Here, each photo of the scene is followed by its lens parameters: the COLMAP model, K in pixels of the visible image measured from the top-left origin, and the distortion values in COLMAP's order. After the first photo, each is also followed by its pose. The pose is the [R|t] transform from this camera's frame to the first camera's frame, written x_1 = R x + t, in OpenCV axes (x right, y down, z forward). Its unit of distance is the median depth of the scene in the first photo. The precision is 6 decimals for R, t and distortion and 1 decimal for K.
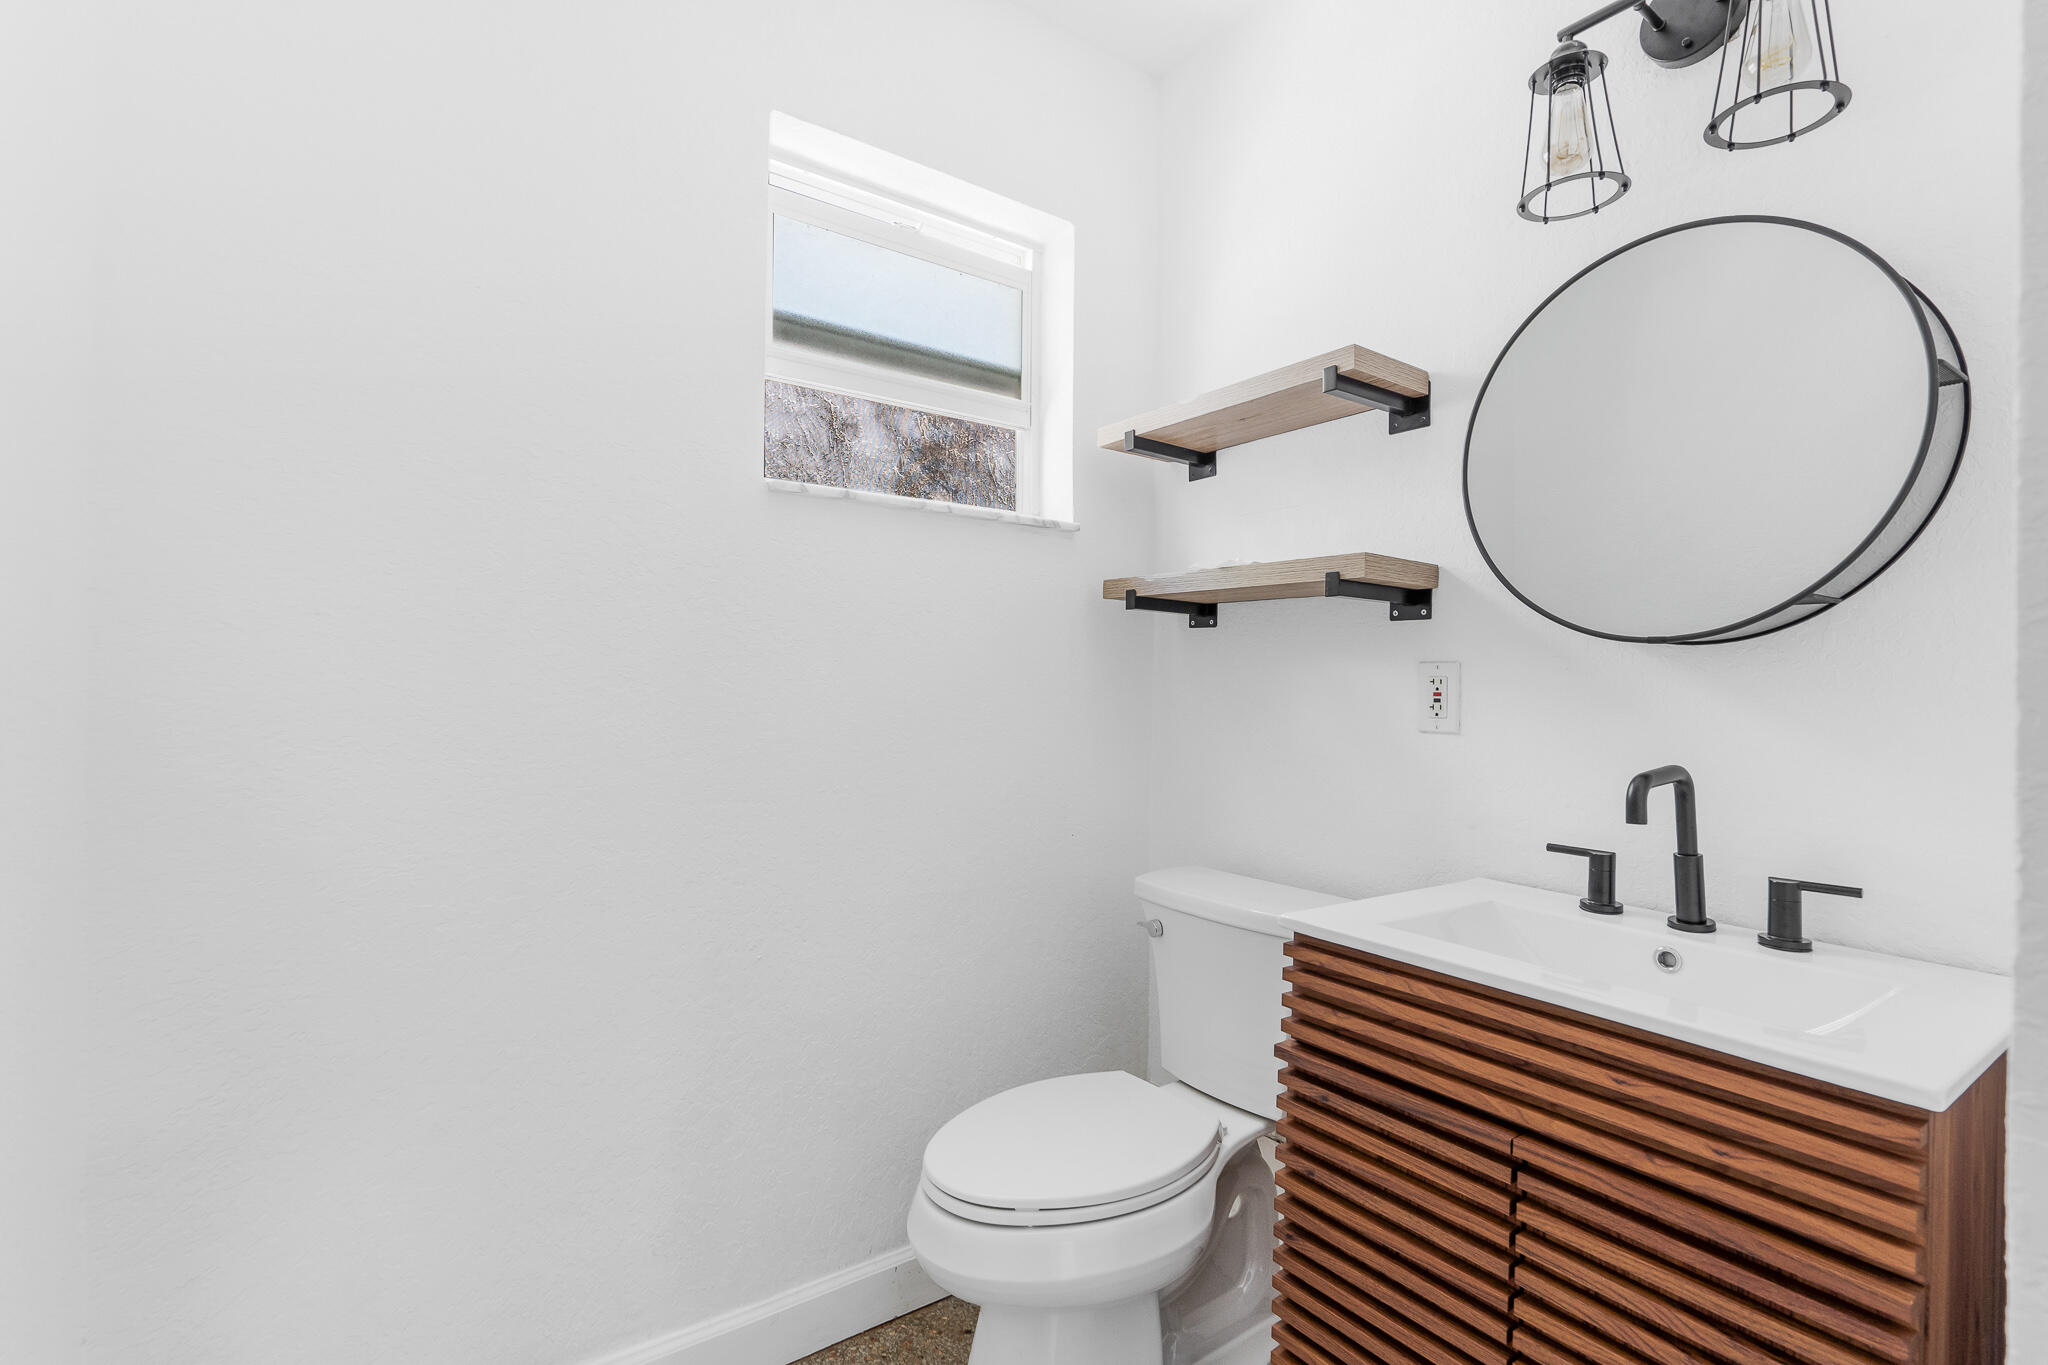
lens RADIAL K [[945.2, 0, 1034.6], [0, 945.2, 684.2], [0, 0, 1]] dist [-0.001991, -0.001031]
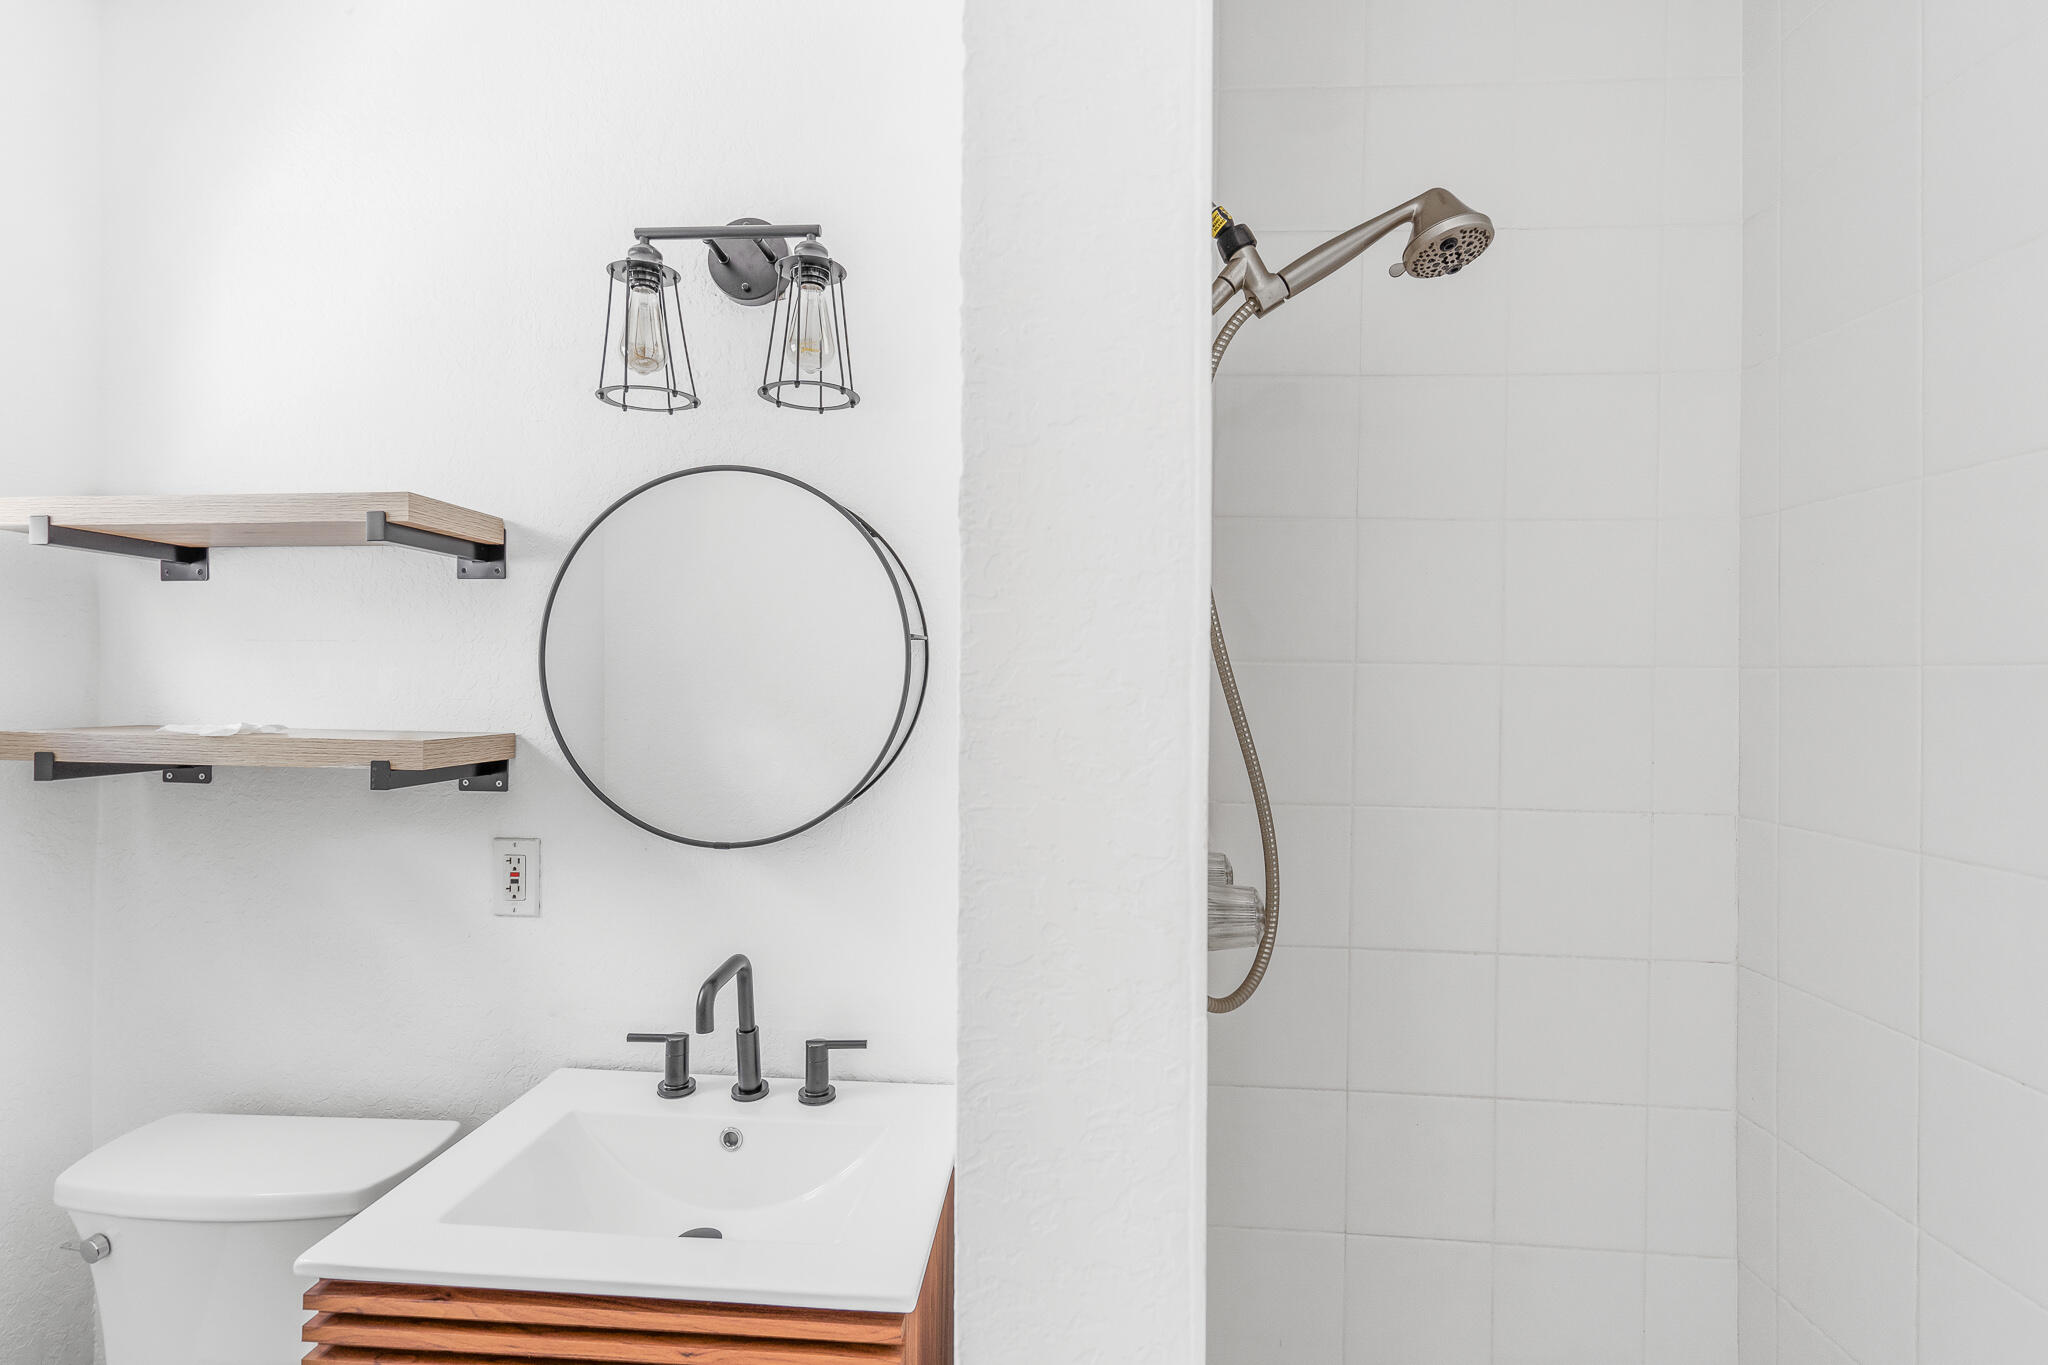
lens RADIAL K [[945.2, 0, 1028.8], [0, 945.2, 683.0], [0, 0, 1]] dist [-0.001991, -0.001031]
pose [[0.634655, -0.007192, 0.772762, 0.040377], [0.000421, 0.999960, 0.008960, -0.220577], [-0.772795, -0.005361, 0.634633, 0.034337]]
